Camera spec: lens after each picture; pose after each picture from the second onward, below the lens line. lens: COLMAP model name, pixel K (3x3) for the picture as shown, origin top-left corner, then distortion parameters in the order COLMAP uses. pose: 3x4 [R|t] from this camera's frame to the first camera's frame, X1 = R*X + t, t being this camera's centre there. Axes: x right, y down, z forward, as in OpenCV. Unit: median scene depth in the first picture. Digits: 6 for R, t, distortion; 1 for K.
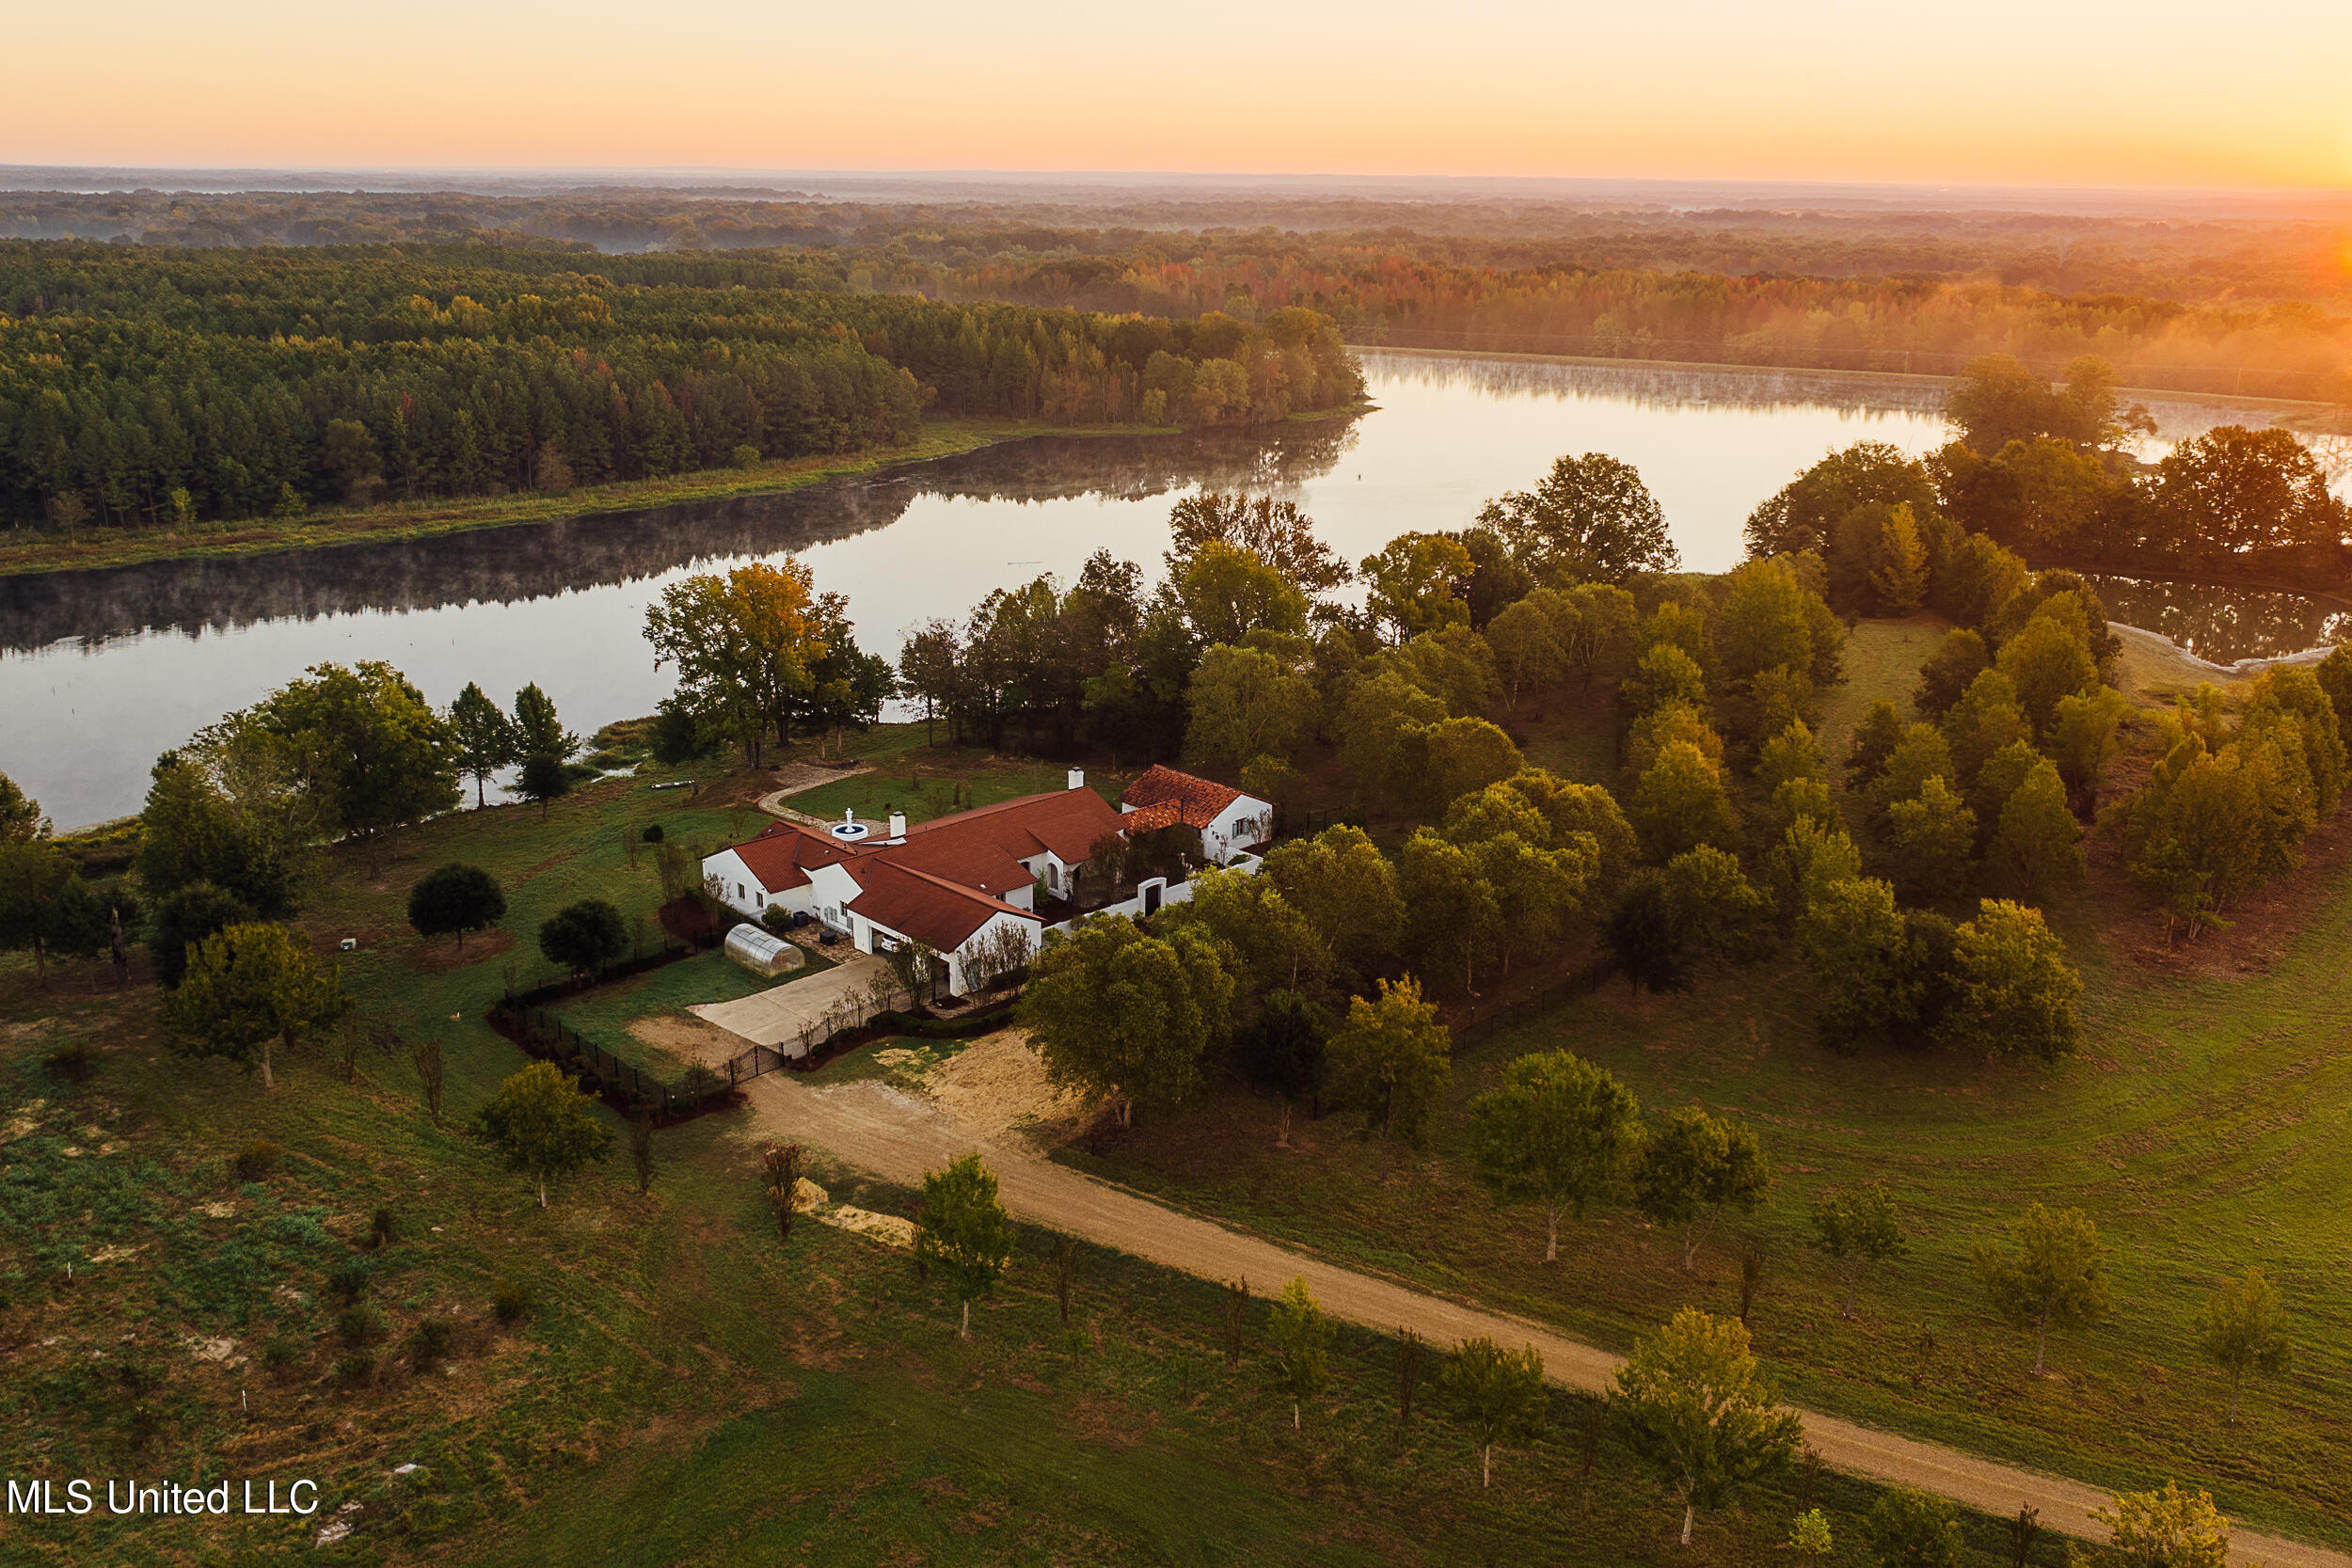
lens RADIAL K [[1946.9, 0, 1189.6], [0, 1946.9, 783.6], [0, 0, 1]] dist [-0.012567, -0.019292]
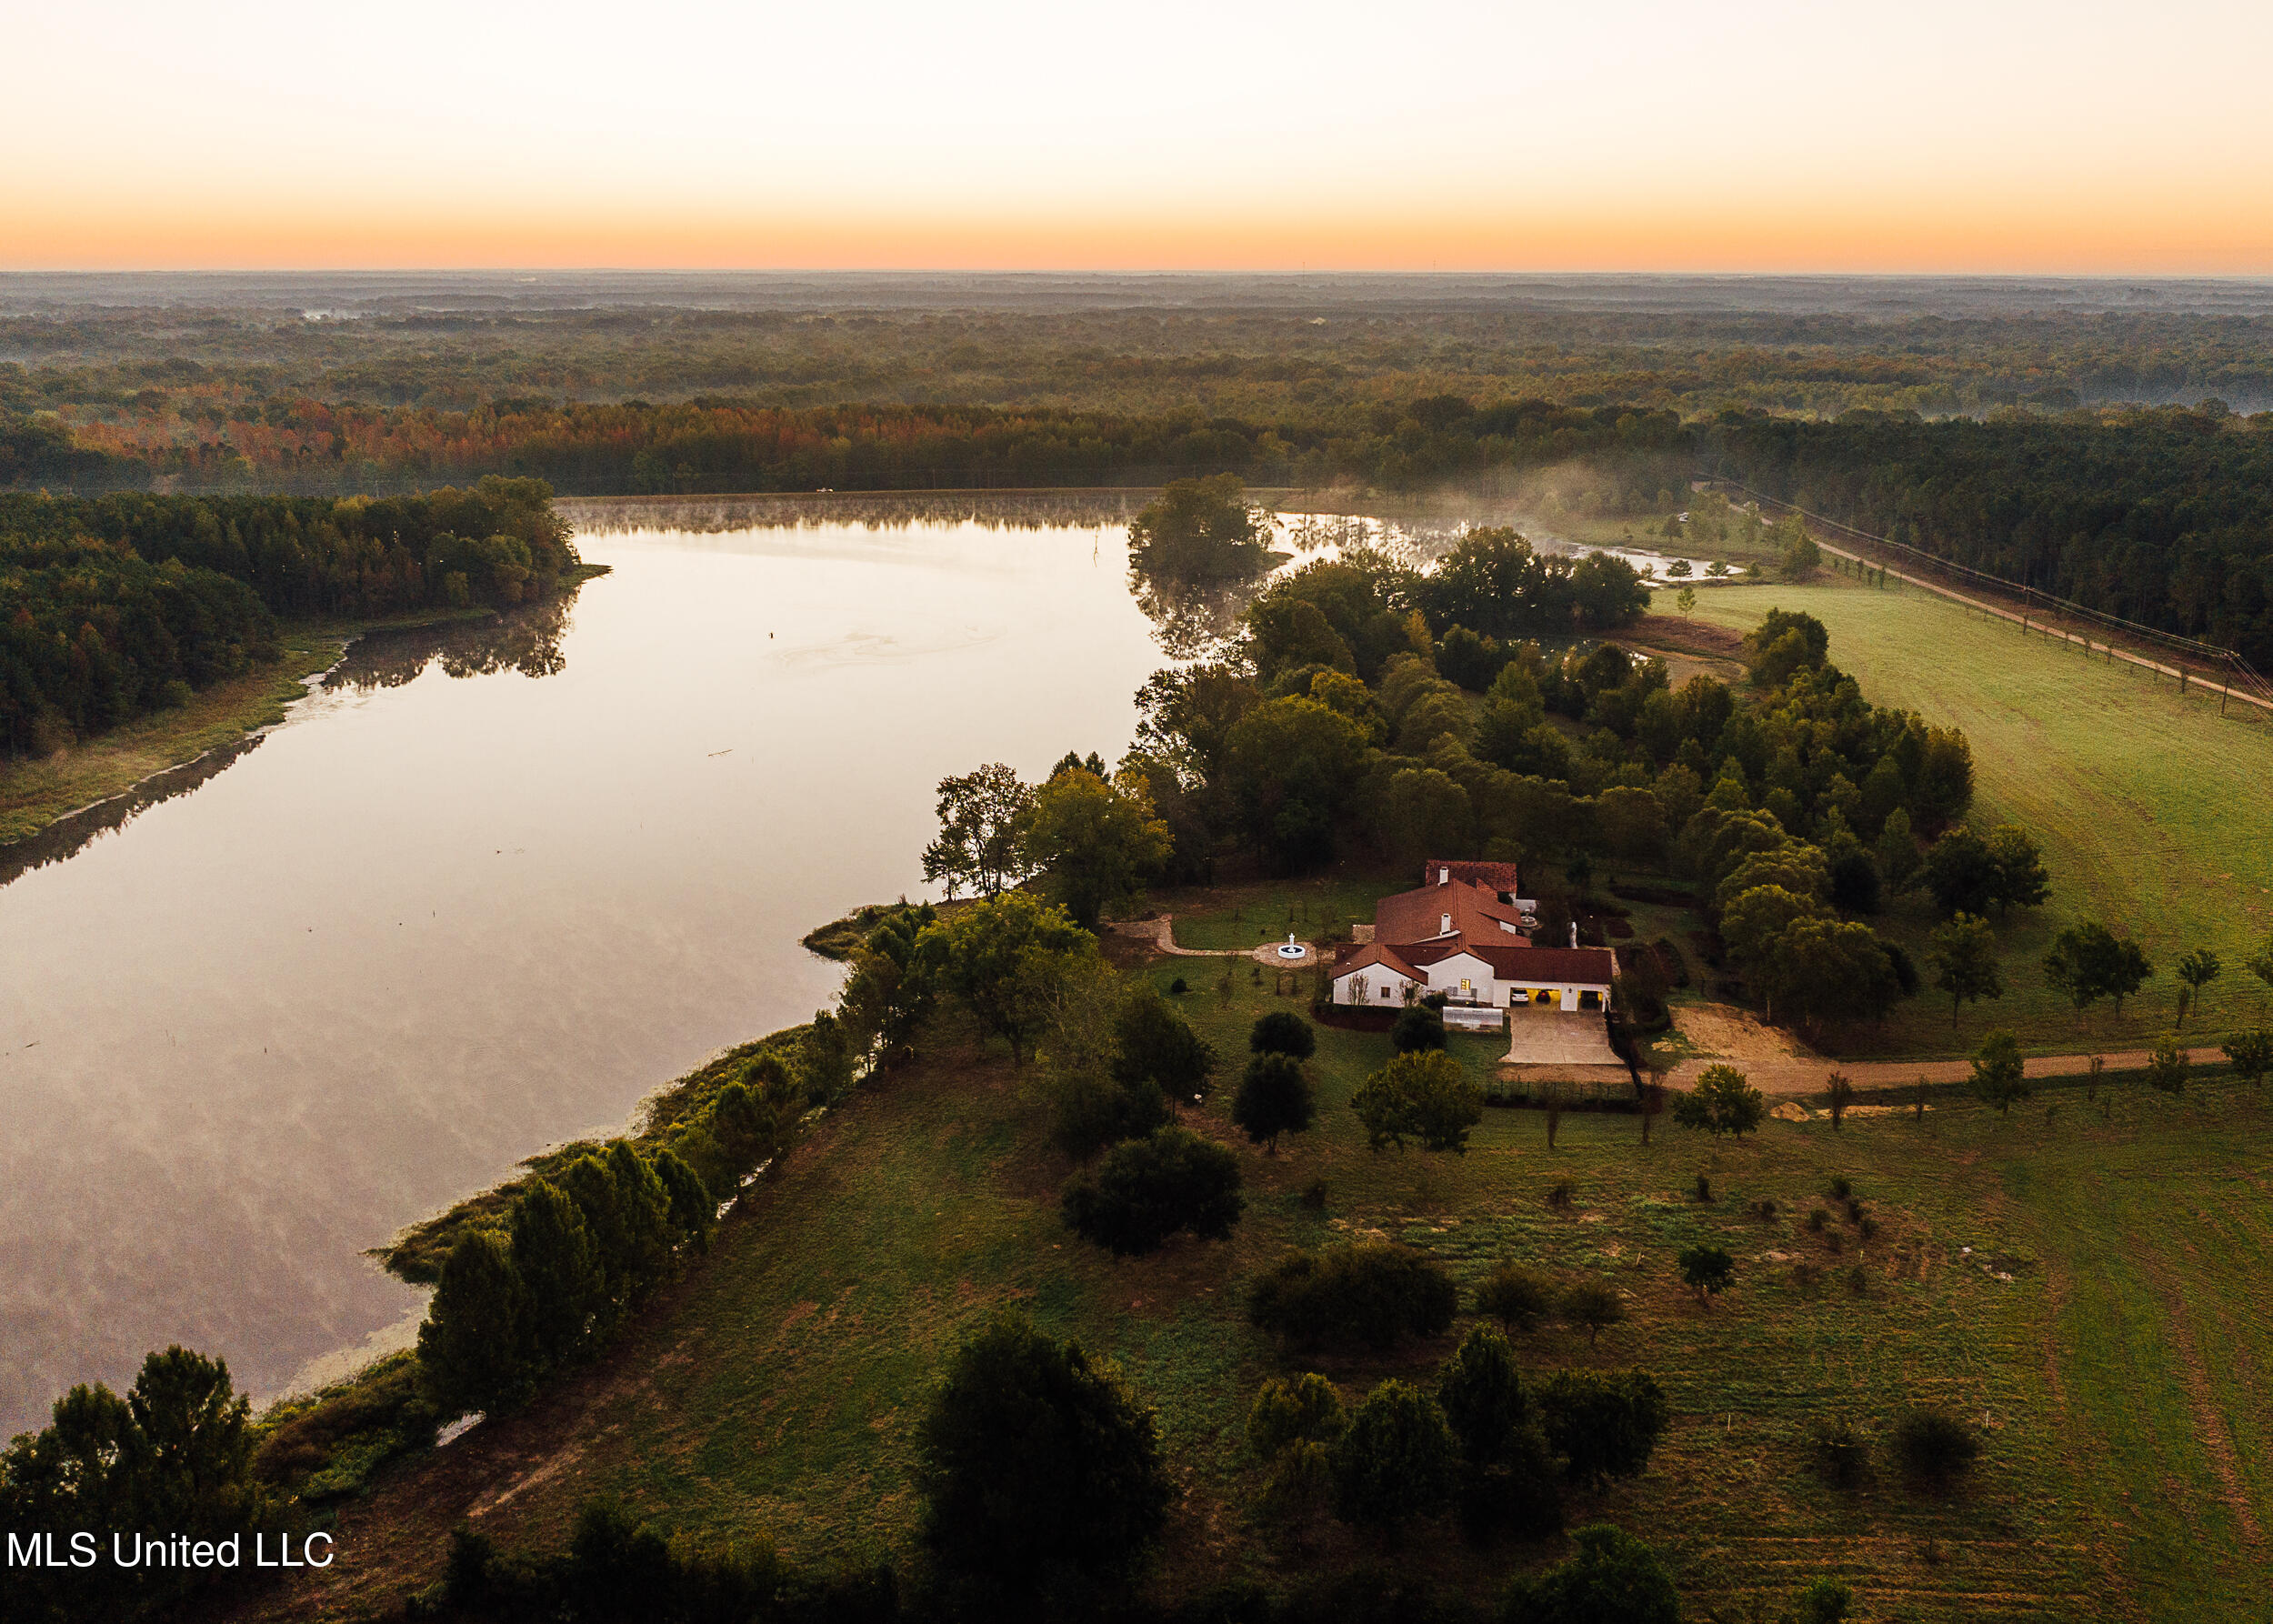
lens RADIAL K [[2011.3, 0, 1143.9], [0, 2011.3, 819.1], [0, 0, 1]] dist [-0.008748, -0.036934]
pose [[0.785144, -0.172080, 0.594927, -1.075703], [0.191437, 0.981012, 0.031109, -0.127744], [-0.588983, 0.089466, 0.803178, -0.041190]]
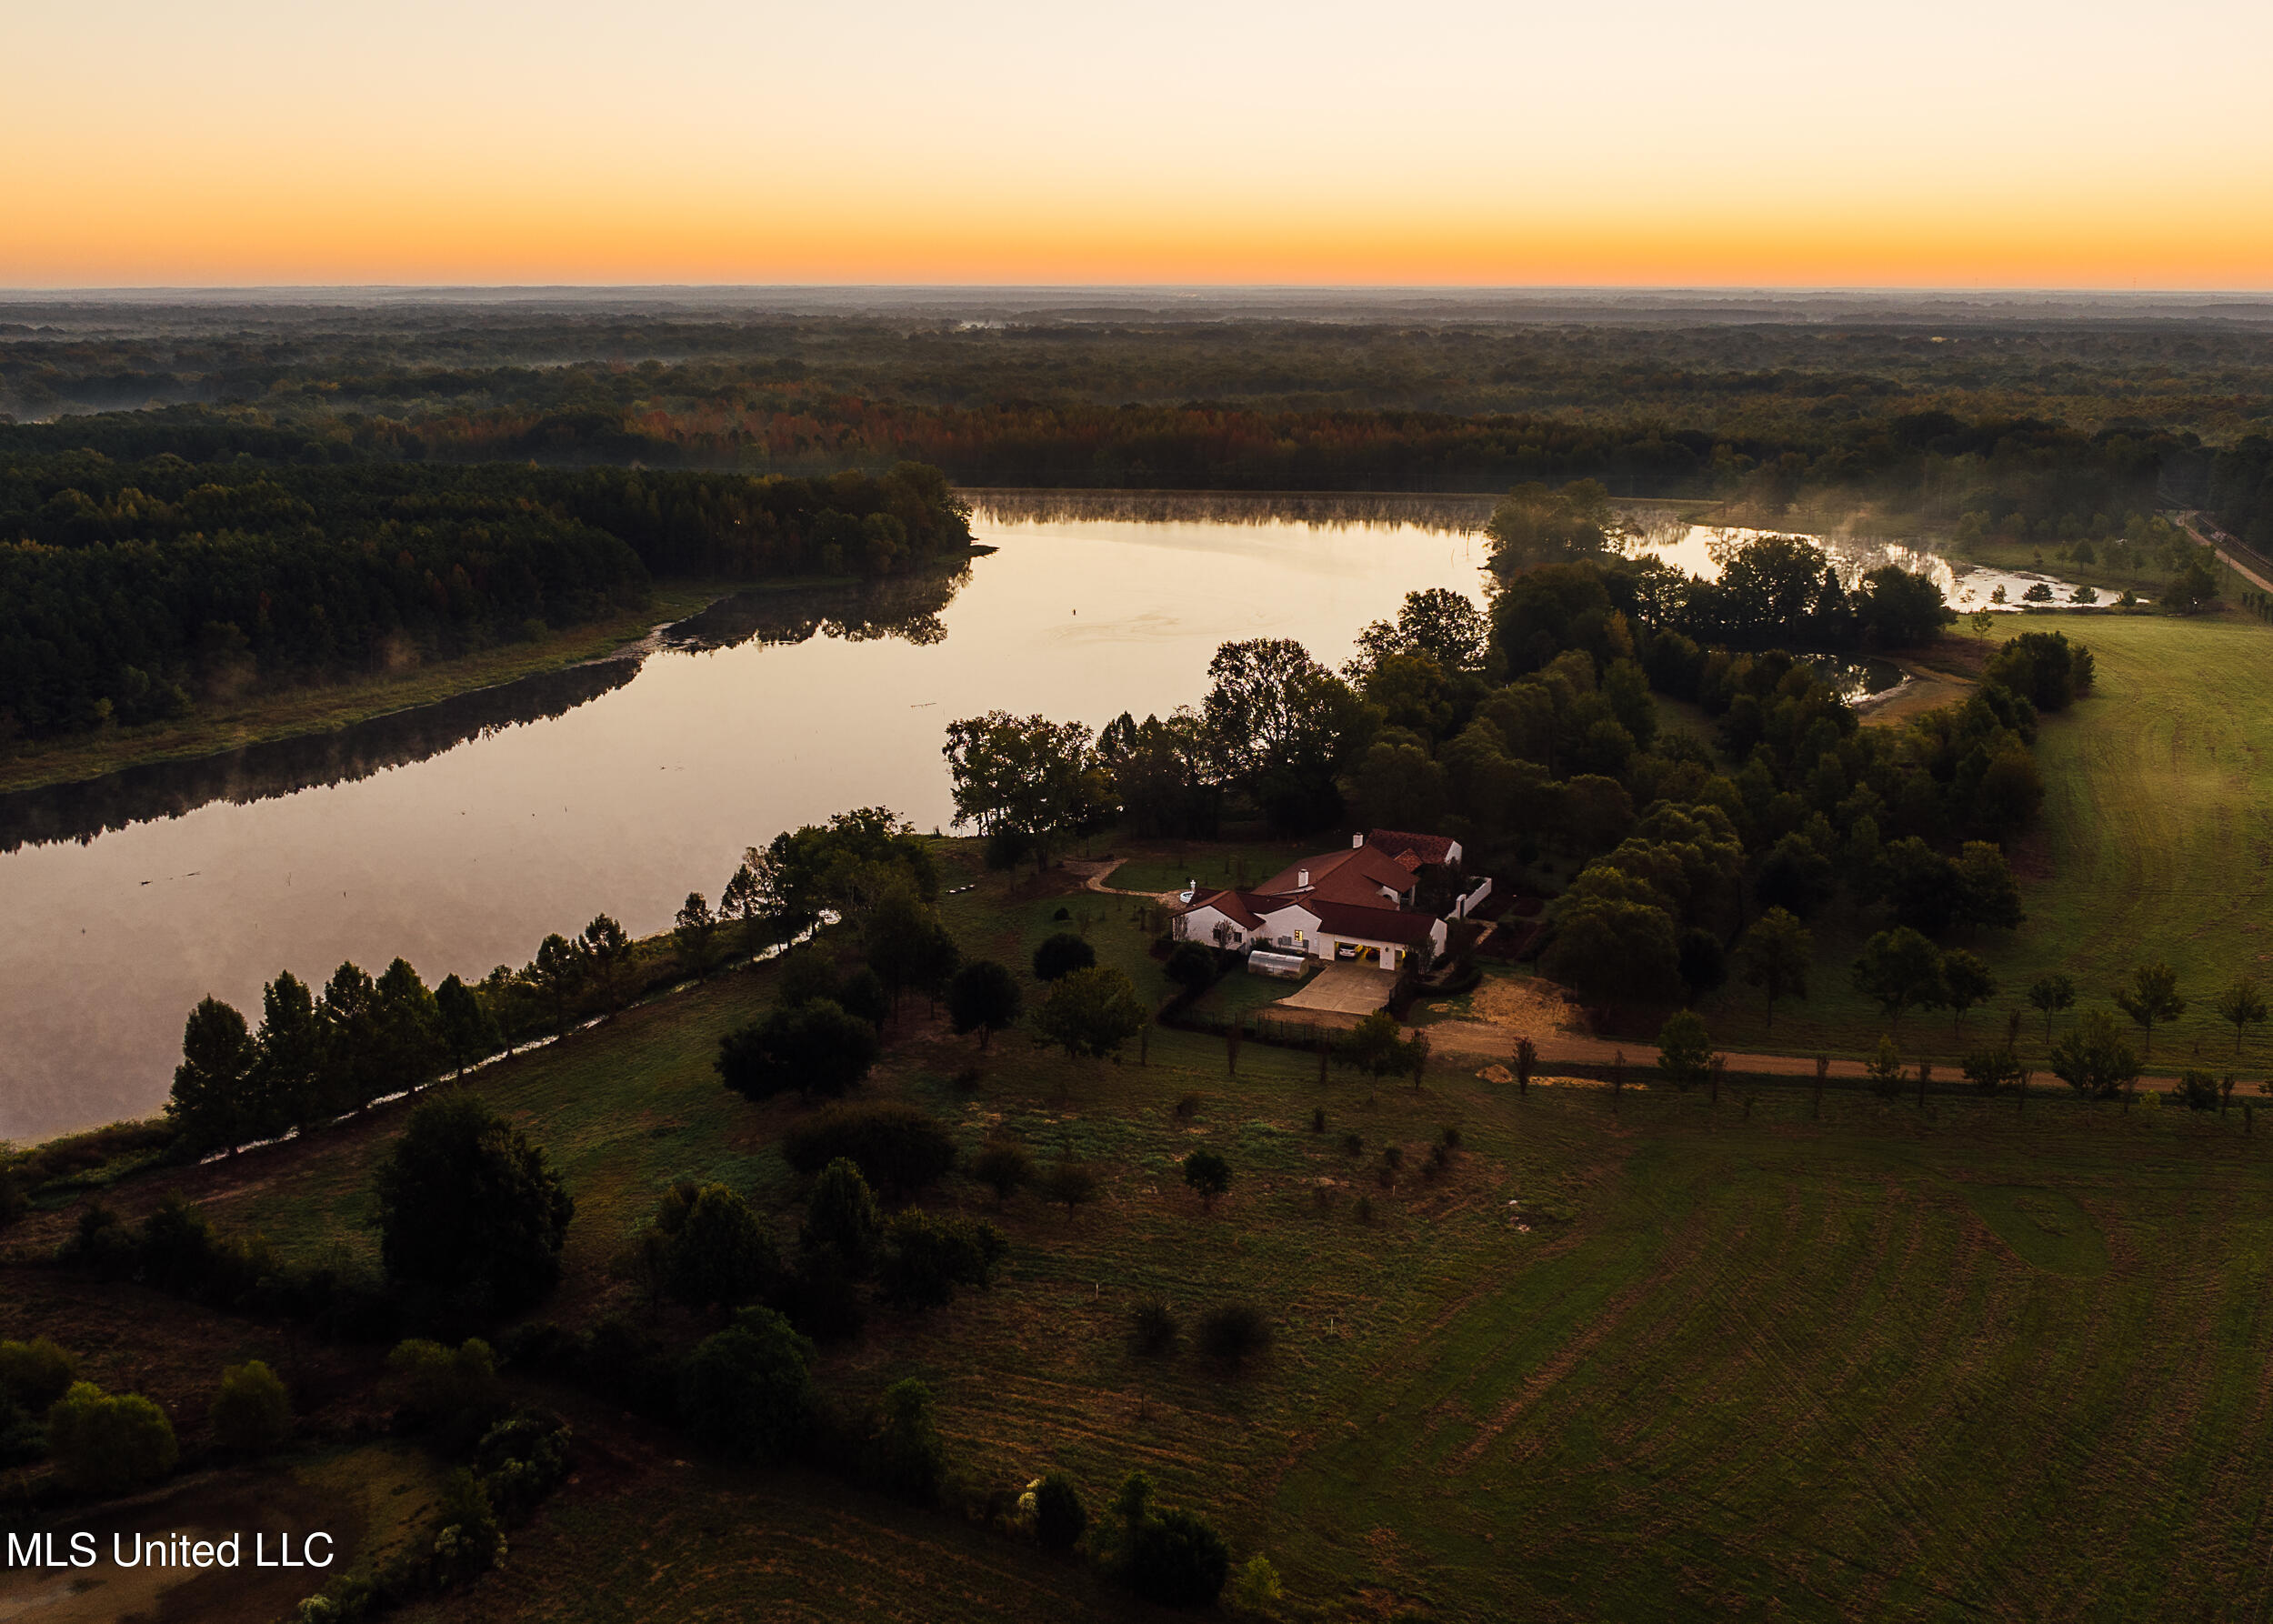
lens RADIAL K [[2011.3, 0, 1152.4], [0, 2011.3, 806.1], [0, 0, 1]] dist [-0.008748, -0.036934]
pose [[0.938634, -0.095862, 0.331324, -0.696415], [0.111801, 0.993297, -0.029339, -0.001010], [-0.326291, 0.064581, 0.943061, -0.373826]]
